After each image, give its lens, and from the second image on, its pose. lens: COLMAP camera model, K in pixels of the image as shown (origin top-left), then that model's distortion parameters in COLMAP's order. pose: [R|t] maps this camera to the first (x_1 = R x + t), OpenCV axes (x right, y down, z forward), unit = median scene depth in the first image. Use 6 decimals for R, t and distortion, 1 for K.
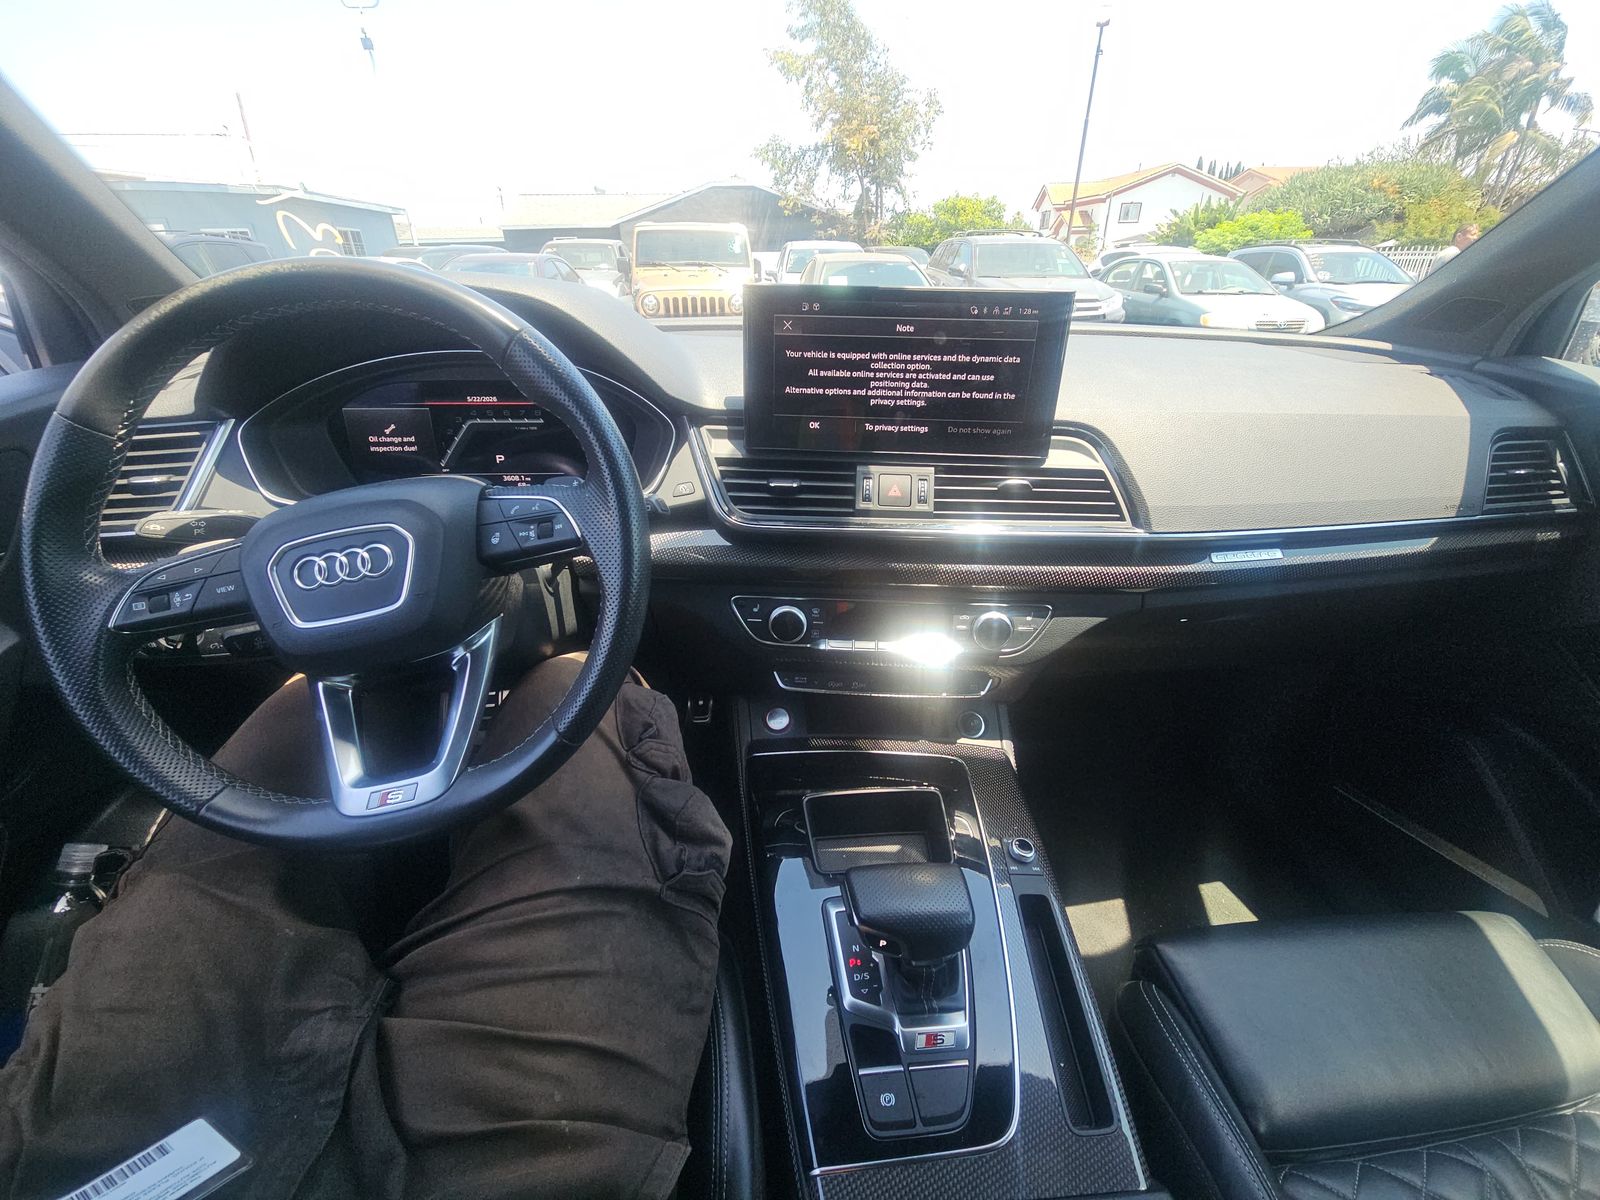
lens RADIAL K [[636.7, 0, 799.9], [0, 636.7, 586.7], [0, 0, 1]] dist [-0.003215, -0.001582]
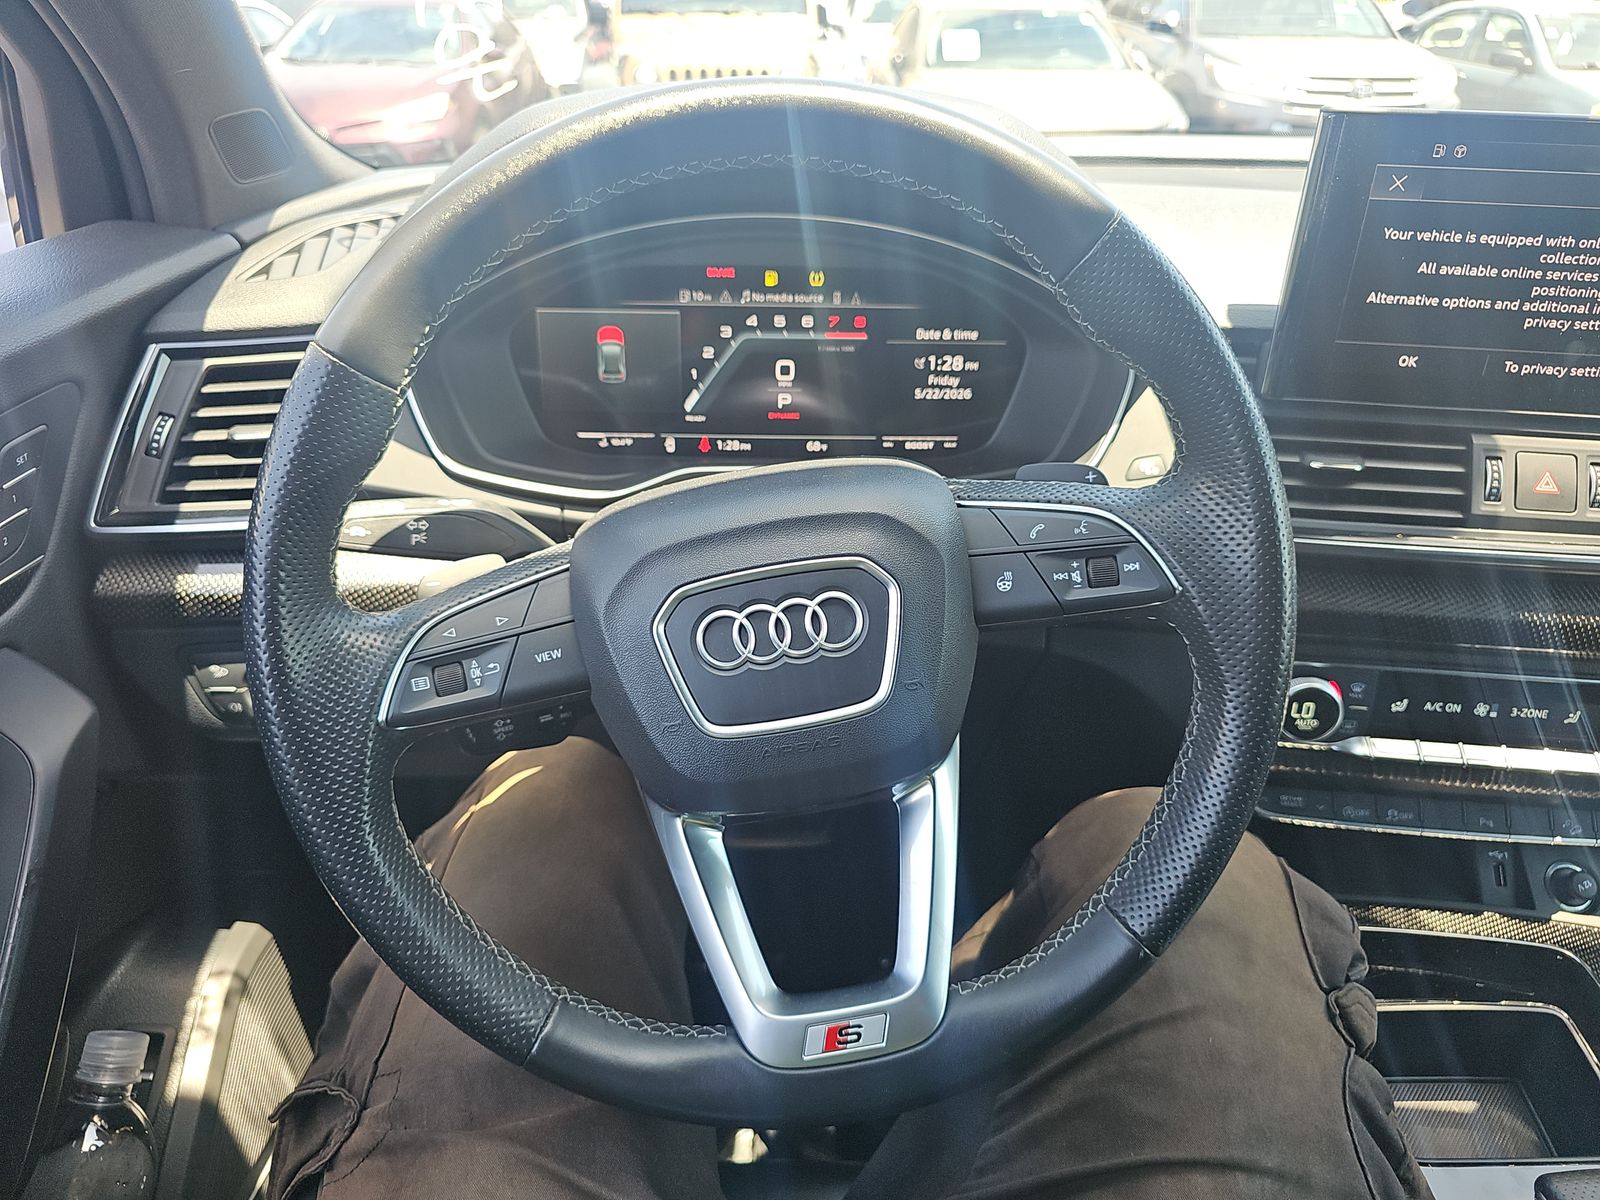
lens RADIAL K [[1055.4, 0, 796.6], [0, 1055.4, 584.1], [0, 0, 1]] dist [0.024738, -0.024951]
pose [[0.998234, 0.032571, -0.049683, -0.461094], [-0.031231, 0.999133, 0.027525, -0.068469], [0.050536, -0.025924, 0.998386, 0.041217]]
